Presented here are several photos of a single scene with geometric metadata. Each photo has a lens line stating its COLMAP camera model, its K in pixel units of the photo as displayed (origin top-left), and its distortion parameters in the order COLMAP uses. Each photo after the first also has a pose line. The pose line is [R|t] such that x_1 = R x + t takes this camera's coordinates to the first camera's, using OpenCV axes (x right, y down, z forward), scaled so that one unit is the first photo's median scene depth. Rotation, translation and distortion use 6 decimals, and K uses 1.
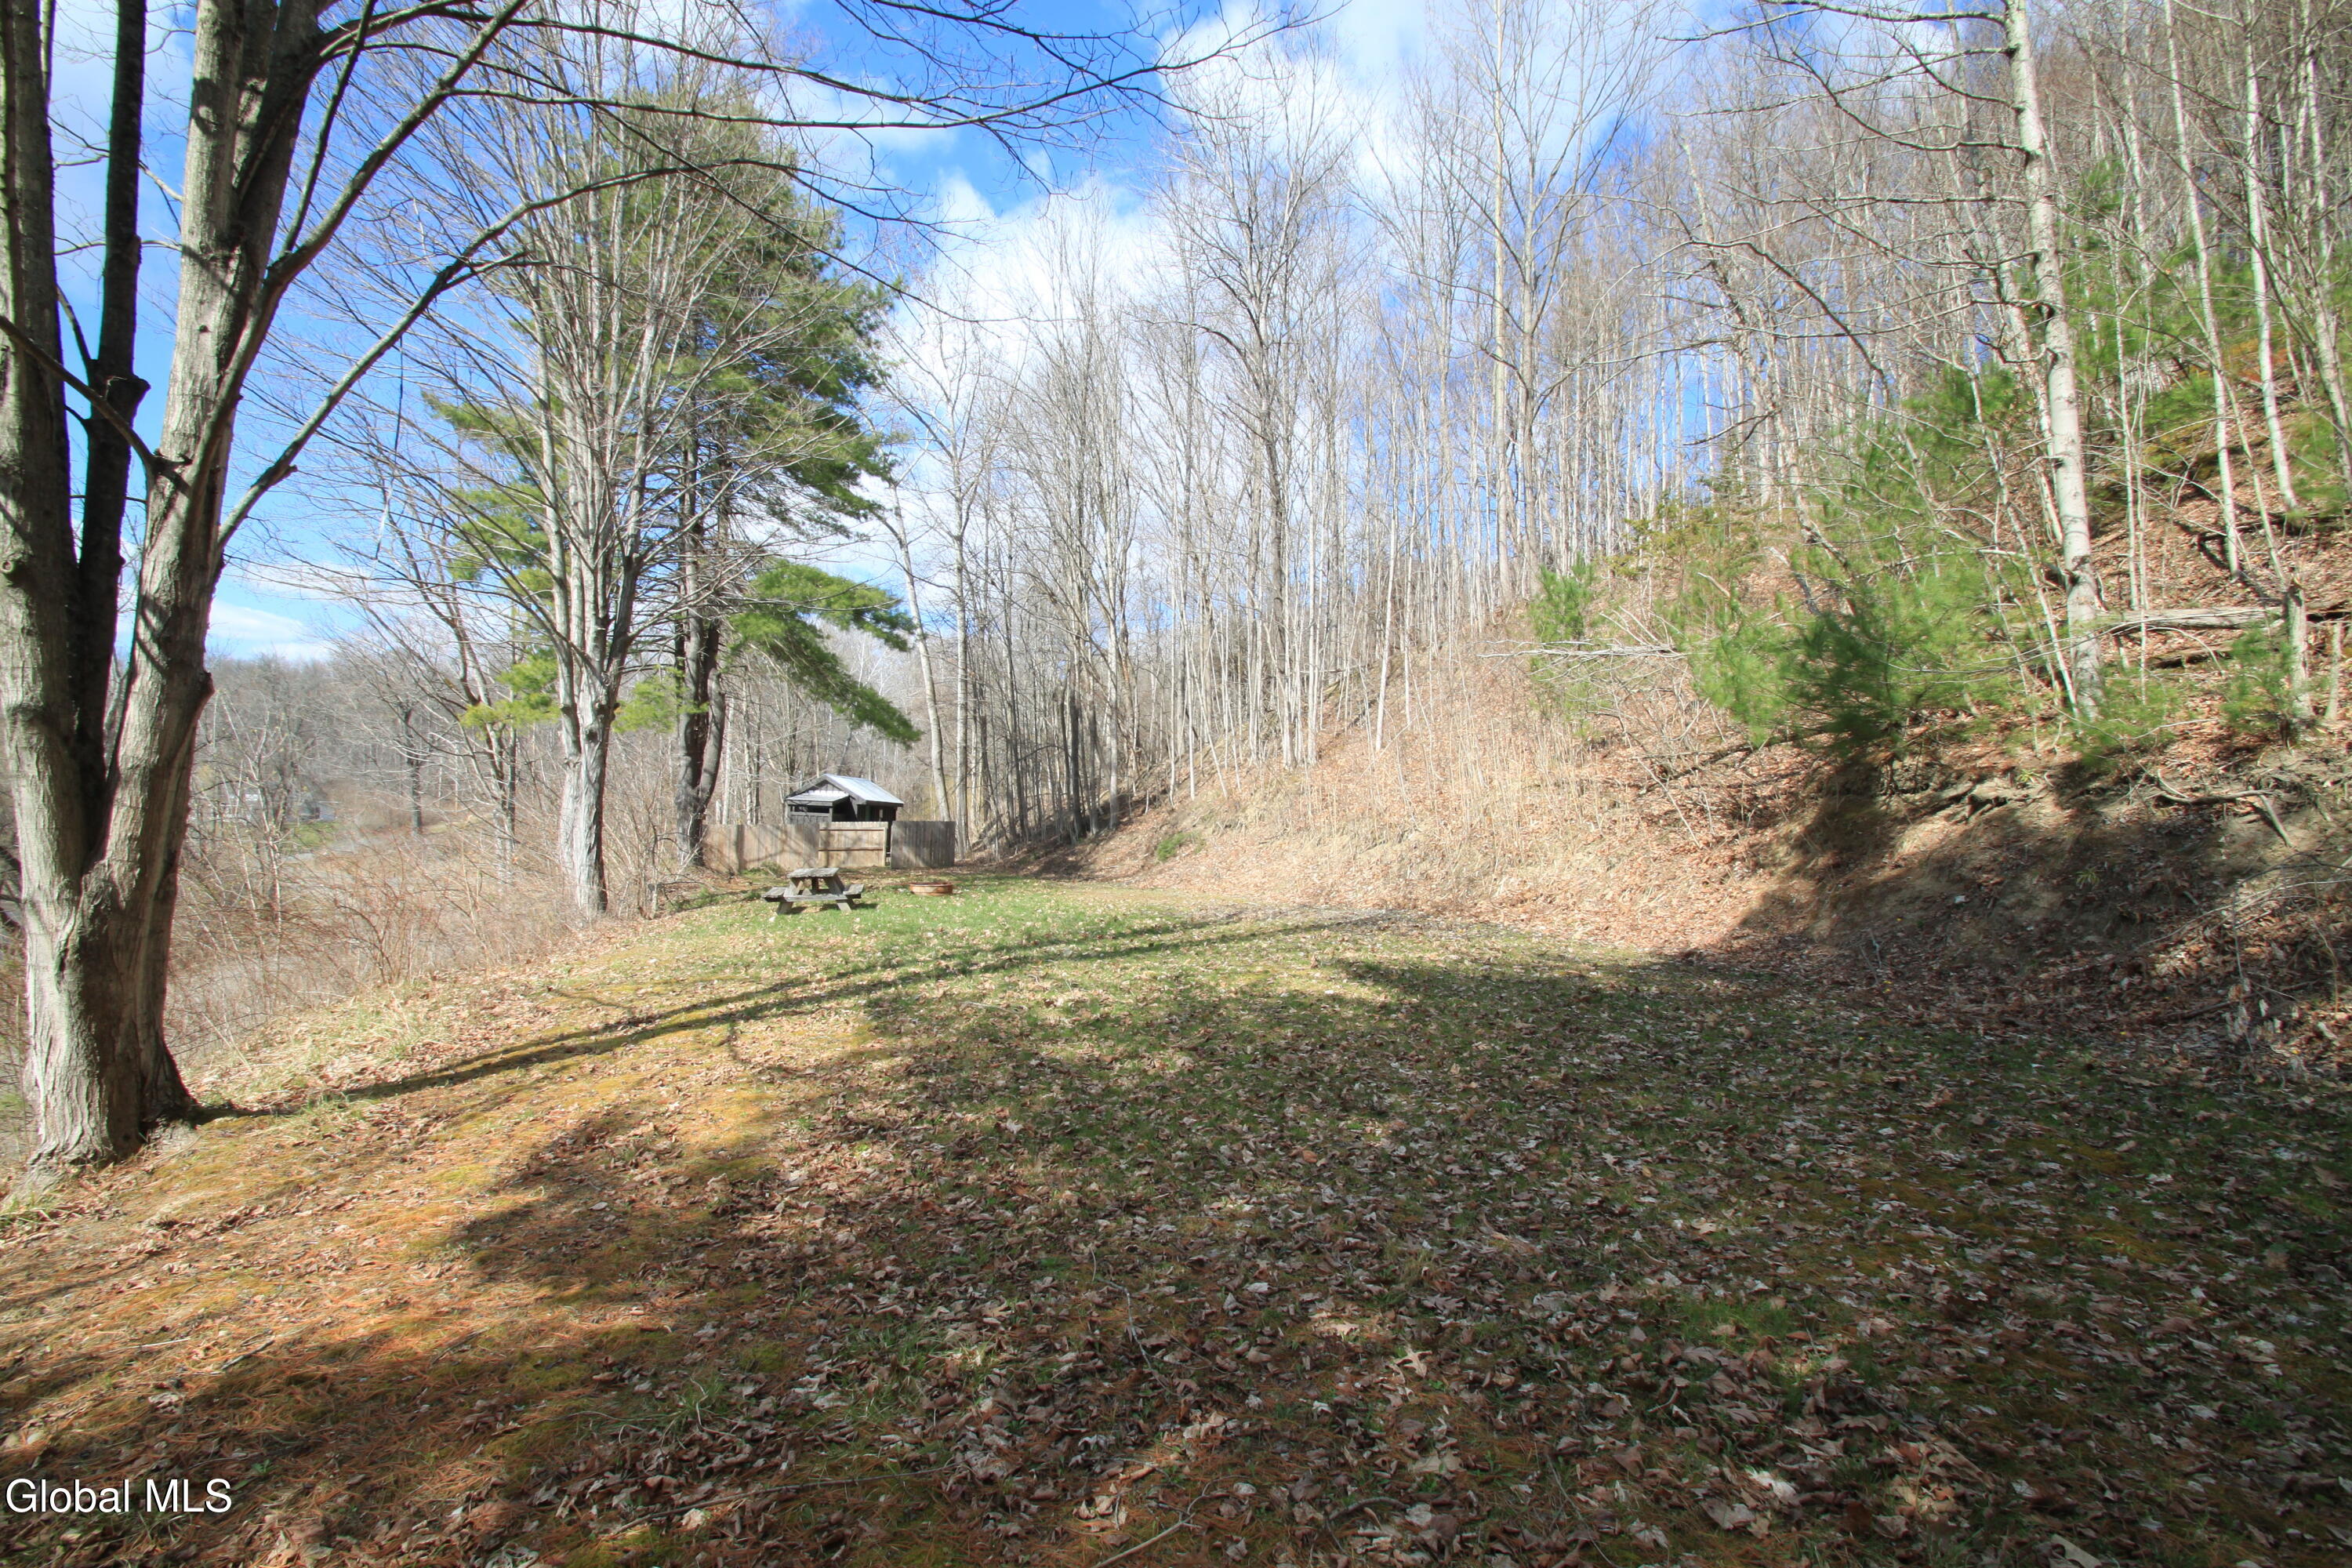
lens RADIAL K [[1087.8, 0, 1176.9], [0, 1087.8, 823.1], [0, 0, 1]] dist [0.001136, -0.009611]
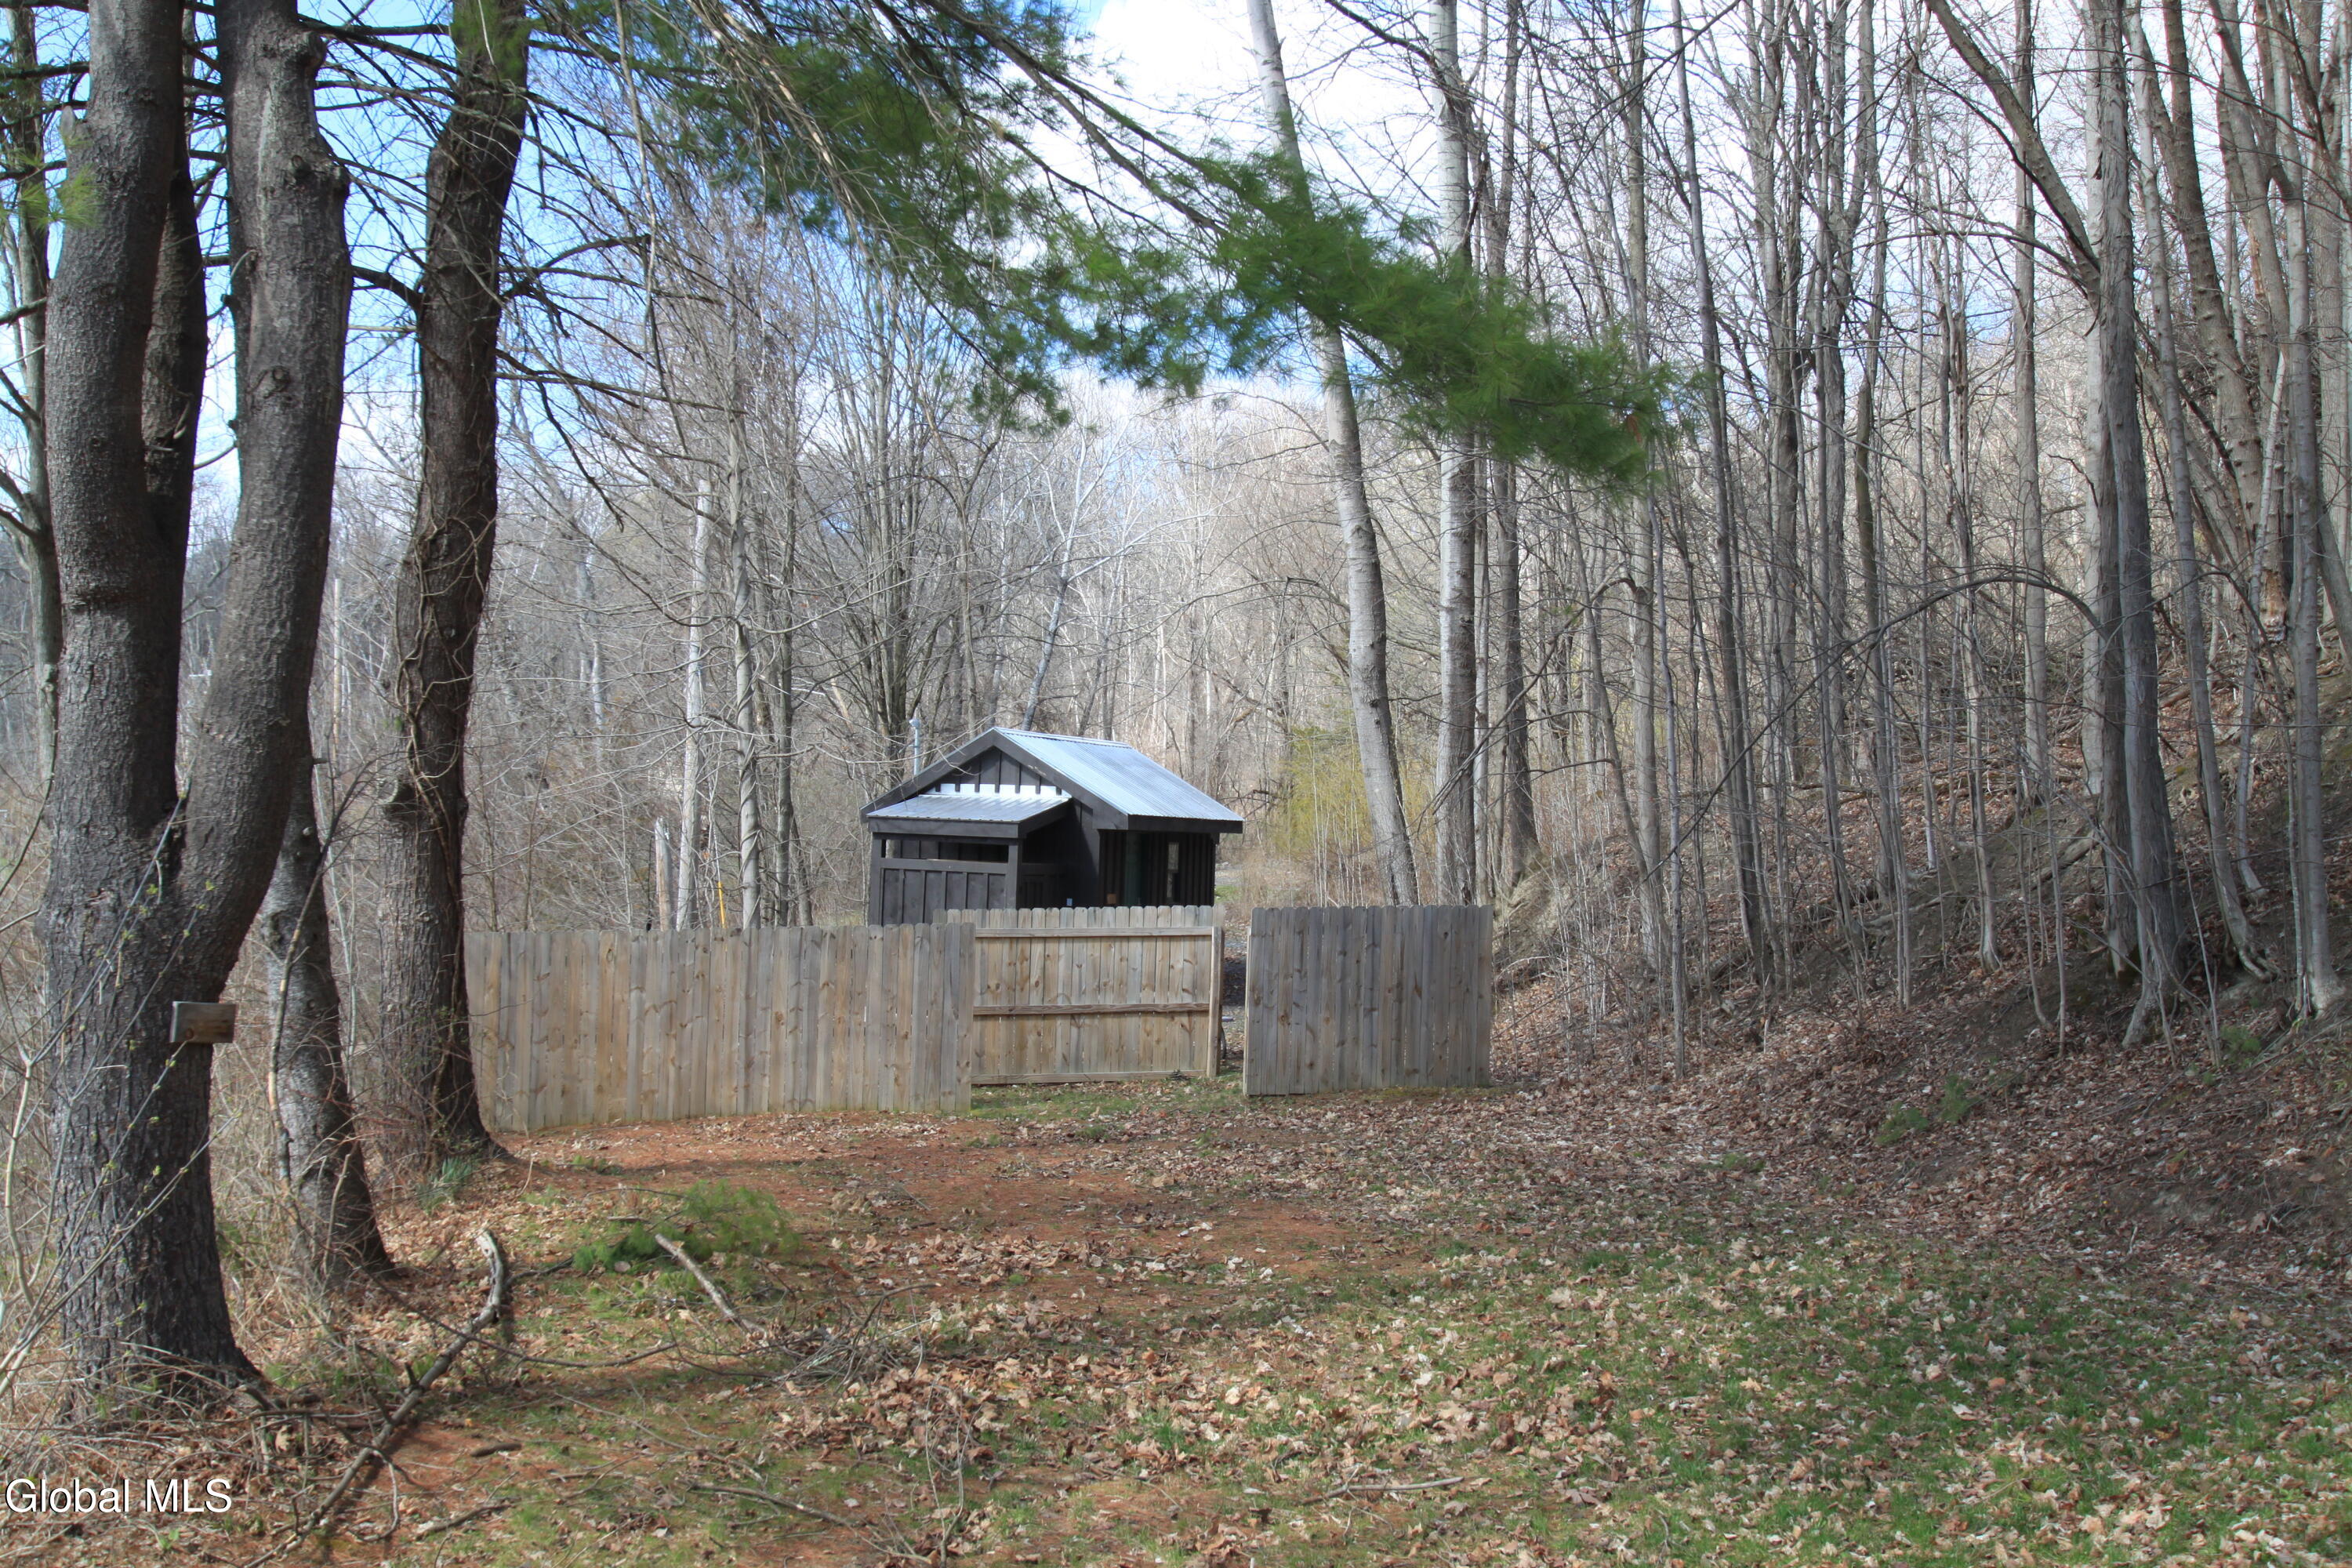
lens RADIAL K [[2415.0, 0, 1176.0], [0, 2415.0, 784.0], [0, 0, 1]] dist [-0.231693, 0.001982]
pose [[0.973037, -0.008110, -0.230505, -0.149238], [0.003393, 0.999777, -0.020852, -0.018756], [0.230623, 0.019508, 0.972848, 0.448909]]
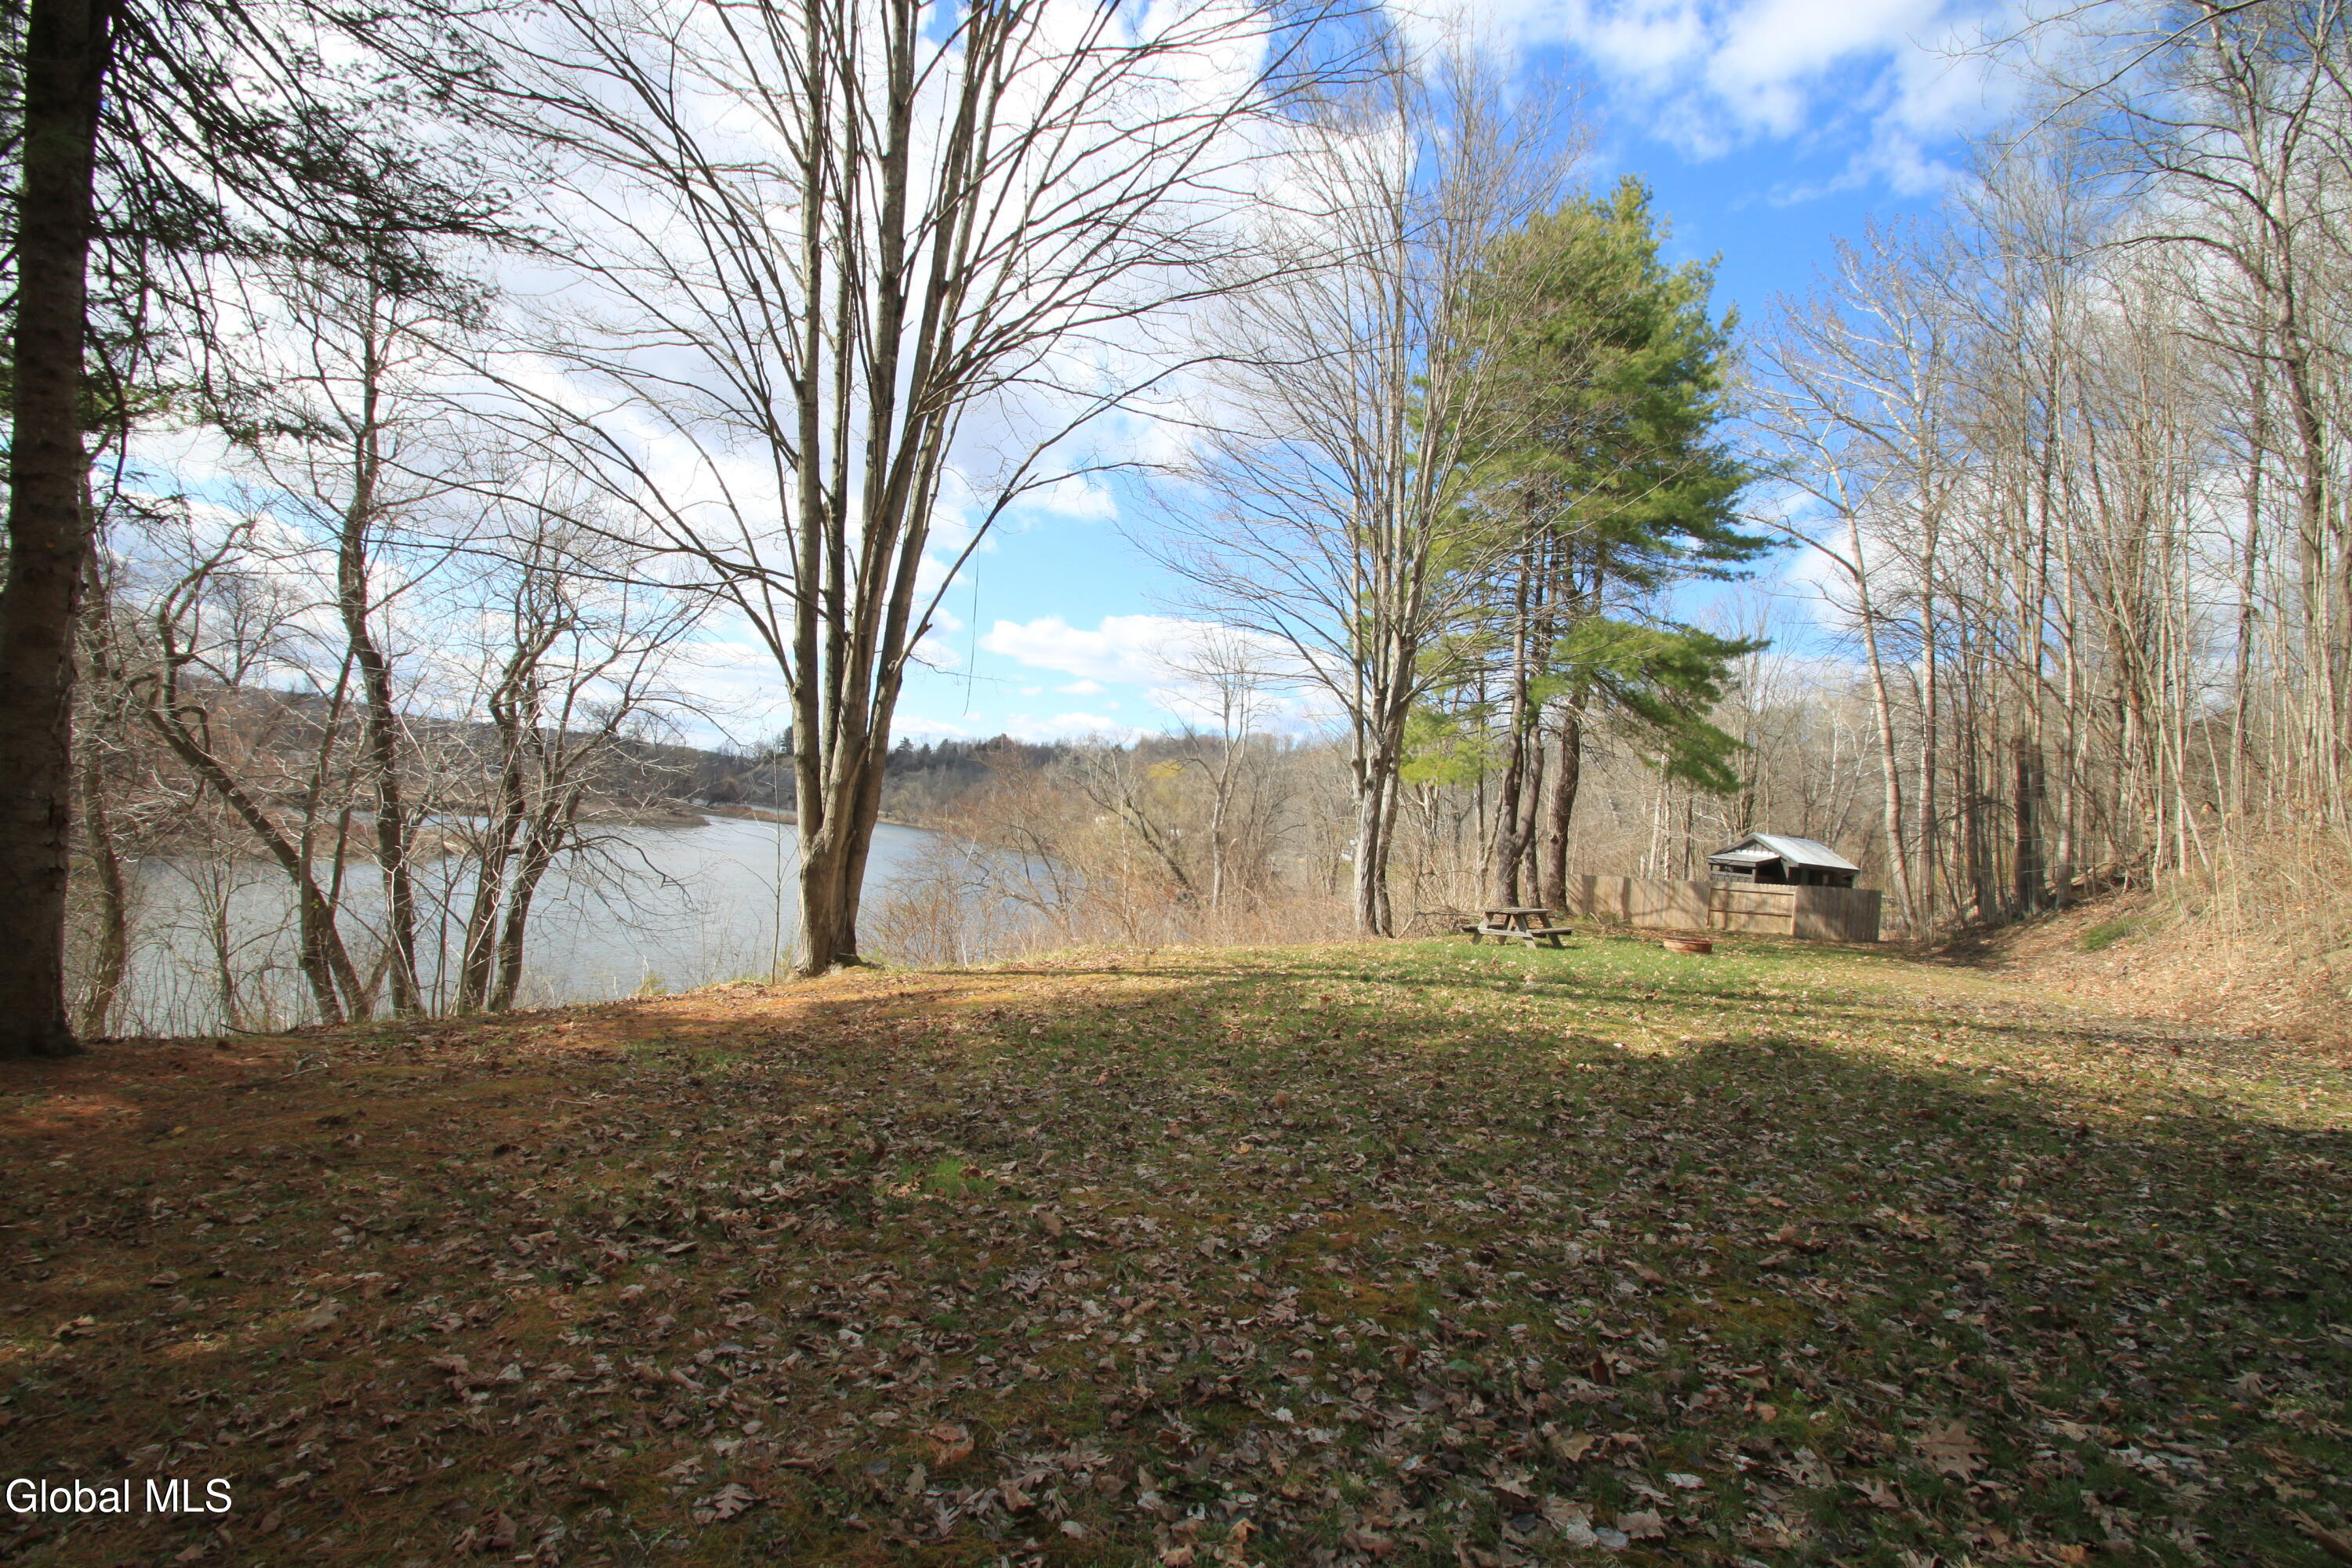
lens RADIAL K [[1114.5, 0, 1186.0], [0, 1114.5, 816.8], [0, 0, 1]] dist [-0.002434, -0.000143]
pose [[0.628684, 0.016281, -0.777490, 0.133839], [-0.065202, 0.997364, -0.031837, 0.004164], [0.774922, 0.070709, 0.628089, 0.024389]]
